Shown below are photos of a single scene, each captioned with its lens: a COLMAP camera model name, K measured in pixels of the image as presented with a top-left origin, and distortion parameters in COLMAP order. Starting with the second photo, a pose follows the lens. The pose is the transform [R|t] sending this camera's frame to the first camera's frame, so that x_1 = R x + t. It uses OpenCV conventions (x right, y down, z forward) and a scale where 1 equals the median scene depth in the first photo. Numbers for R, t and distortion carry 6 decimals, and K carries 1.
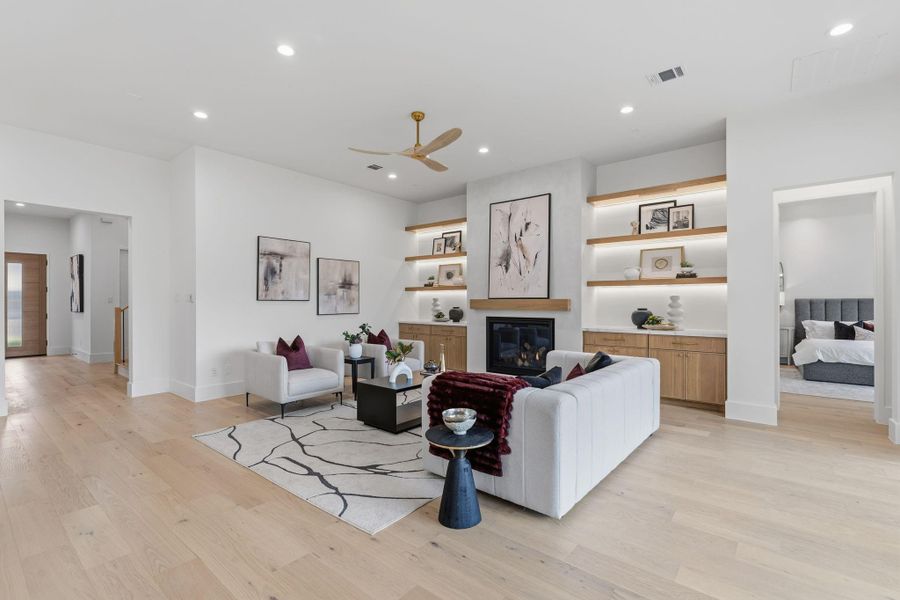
lens RADIAL K [[408.6, 0, 449.2], [0, 408.6, 299.7], [0, 0, 1]] dist [-0.004593, 0.002213]
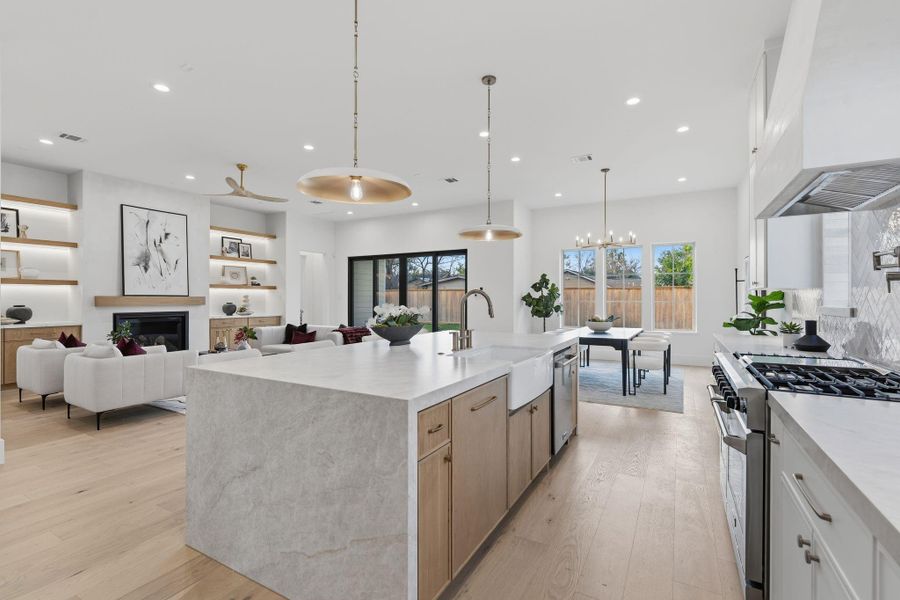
lens RADIAL K [[408.6, 0, 453.2], [0, 408.6, 297.3], [0, 0, 1]] dist [-0.004593, 0.002213]
pose [[-0.175389, 0.004067, 0.984491, -1.180606], [-0.003577, 0.999982, -0.004768, 0.003838], [-0.984493, -0.004357, -0.175371, 0.391449]]
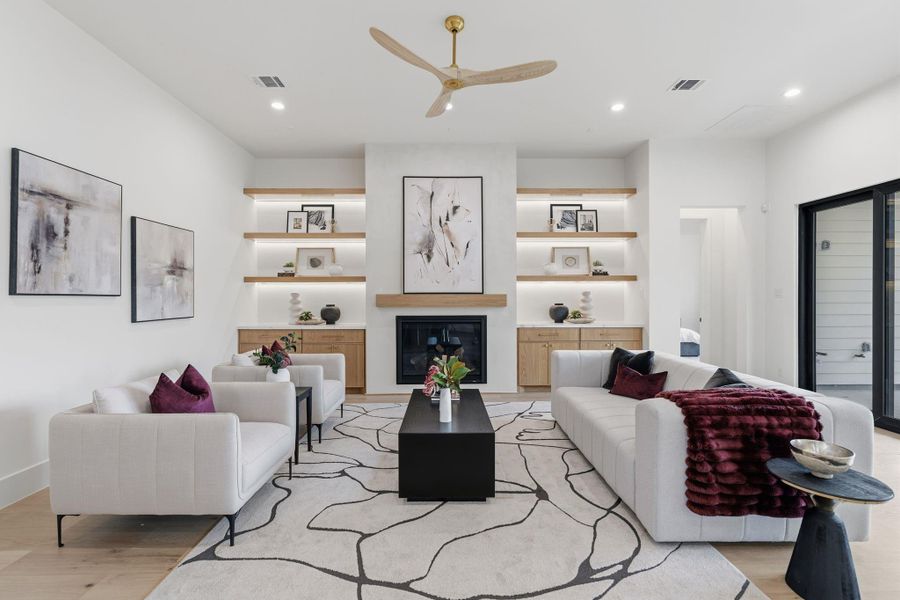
lens RADIAL K [[408.6, 0, 450.6], [0, 408.6, 297.9], [0, 0, 1]] dist [-0.004593, 0.002213]
pose [[0.764176, -0.001860, 0.645005, -0.387550], [-0.000420, 0.999994, 0.003382, 0.003285], [-0.645007, -0.002856, 0.764171, 0.357254]]
